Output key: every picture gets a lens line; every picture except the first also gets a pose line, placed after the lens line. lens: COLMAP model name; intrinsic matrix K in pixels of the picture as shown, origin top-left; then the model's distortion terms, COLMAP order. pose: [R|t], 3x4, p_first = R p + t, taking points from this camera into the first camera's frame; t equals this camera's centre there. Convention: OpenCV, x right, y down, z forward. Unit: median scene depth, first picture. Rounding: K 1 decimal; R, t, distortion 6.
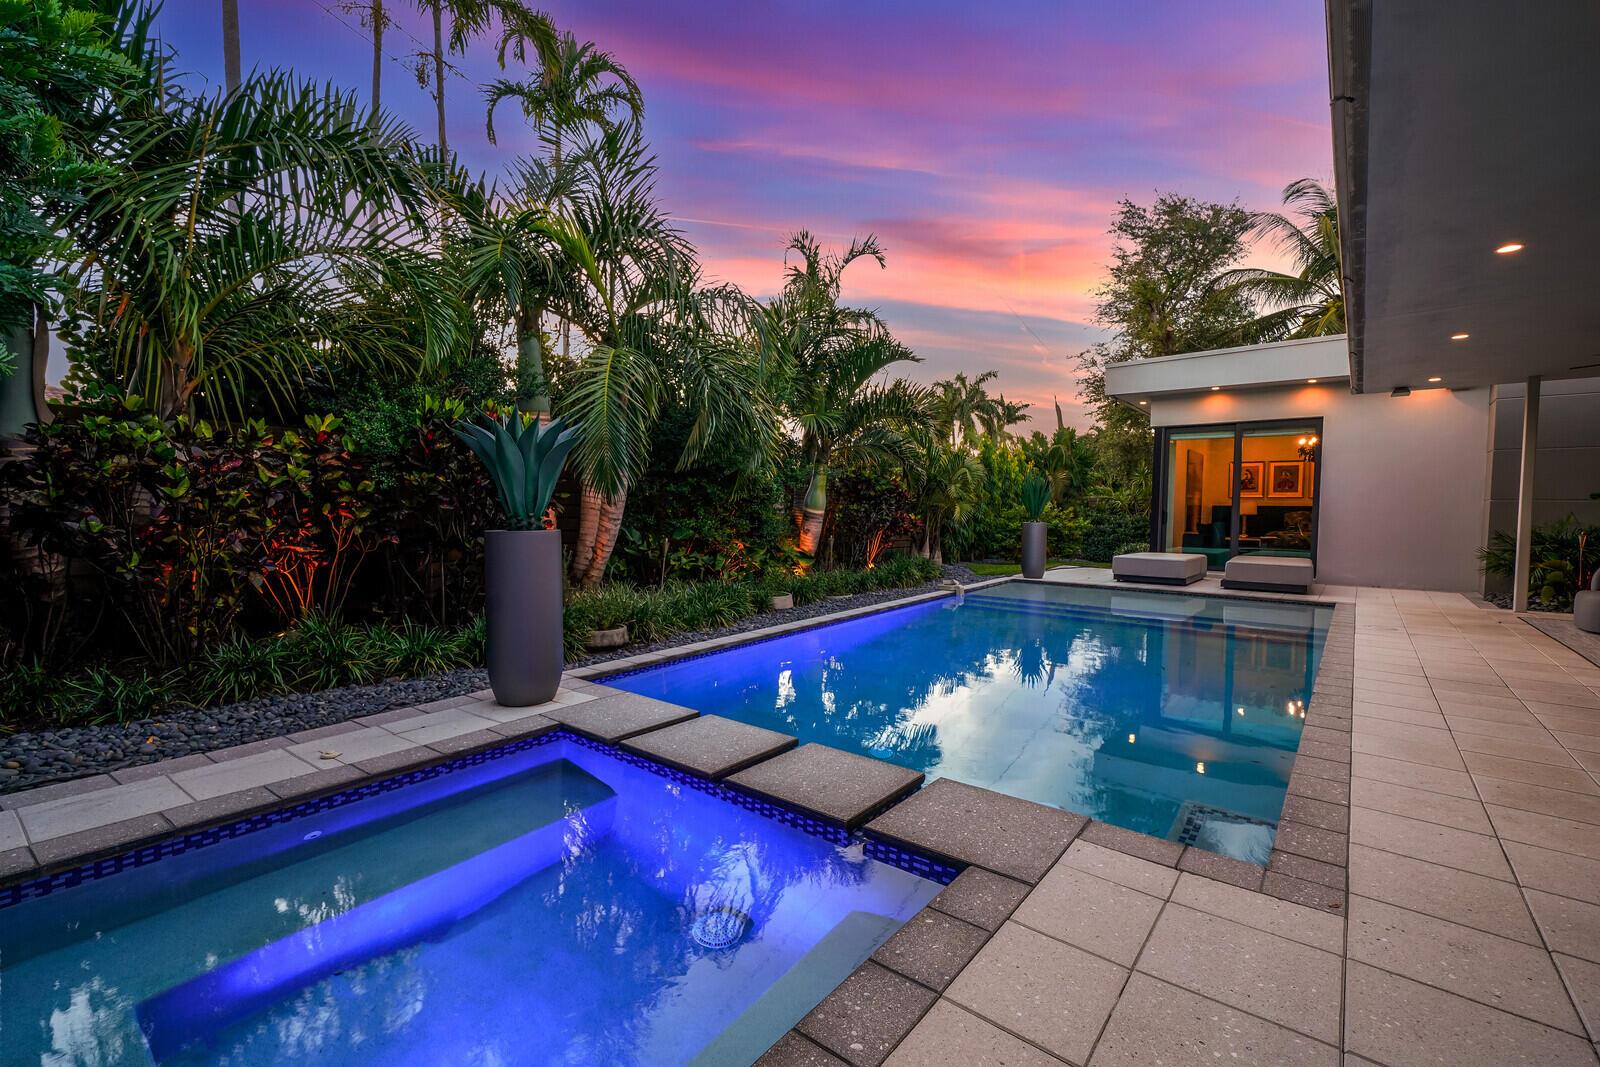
lens RADIAL K [[702.8, 0, 800.0], [0, 702.8, 533.5], [0, 0, 1]] dist [-0.003870, 0.007652]
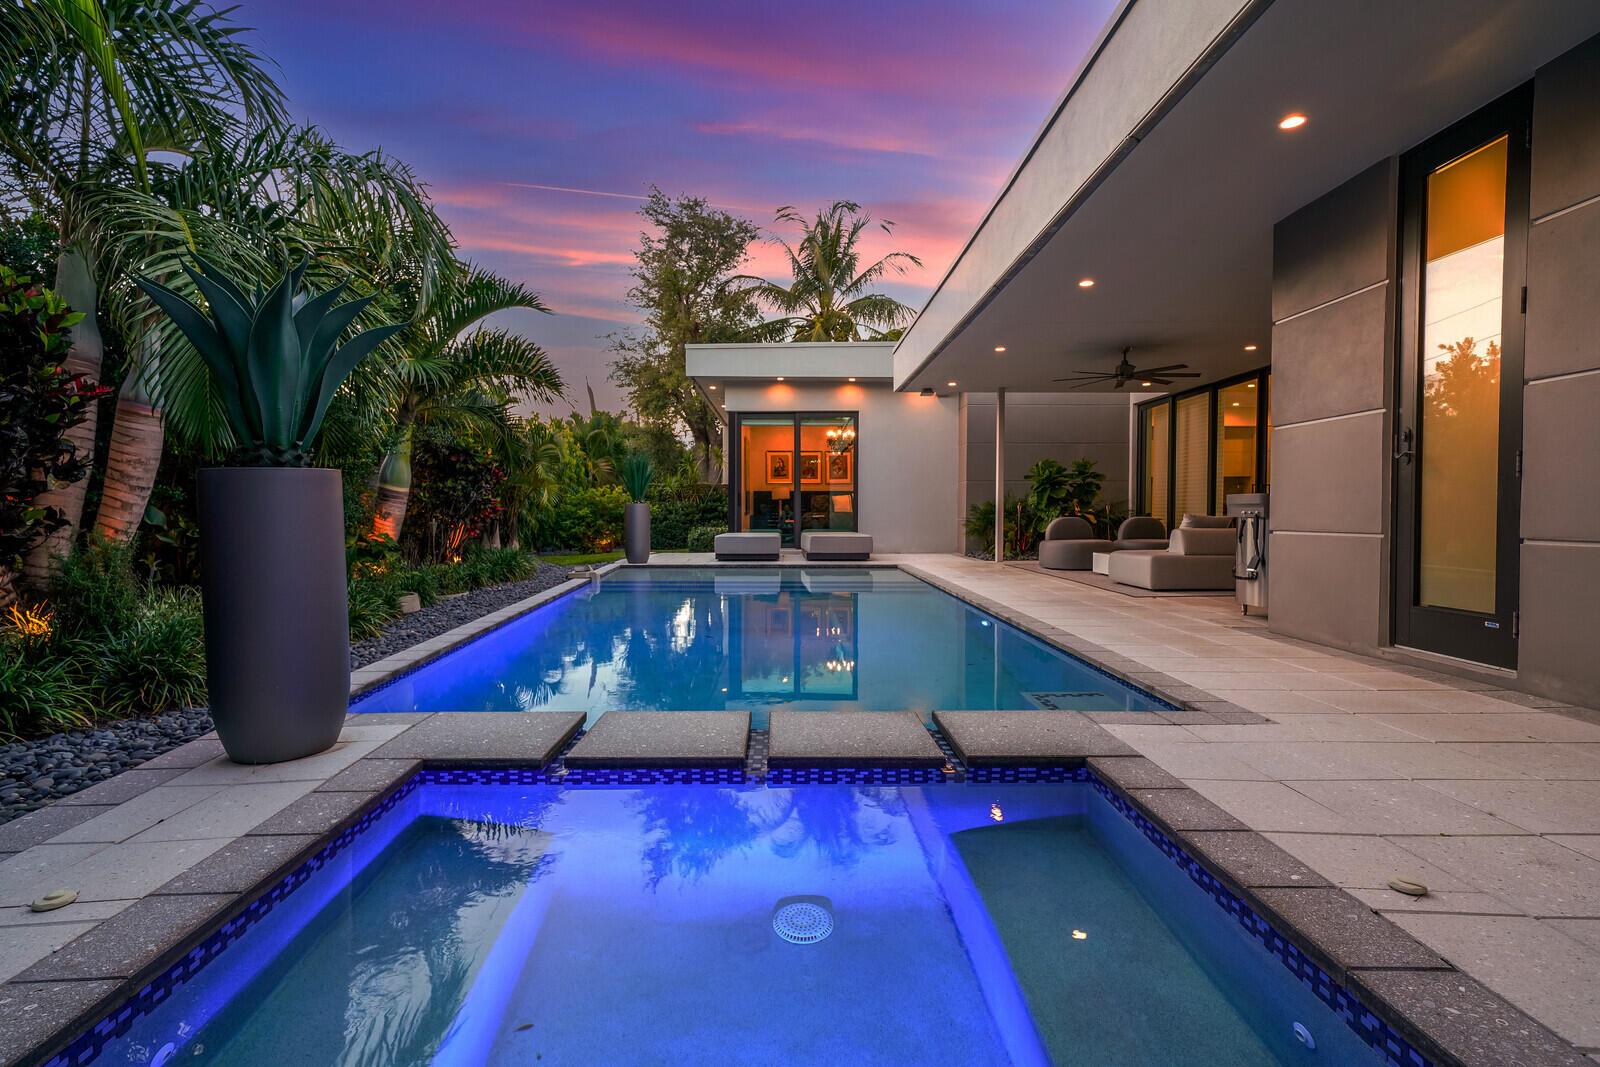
lens RADIAL K [[772.7, 0, 796.0], [0, 772.7, 530.7], [0, 0, 1]] dist [0.014953, 0.000033]
pose [[0.775373, -0.030606, 0.630762, -0.149122], [0.032660, 0.999432, 0.008347, 0.018021], [-0.630659, 0.014128, 0.775932, 0.063236]]
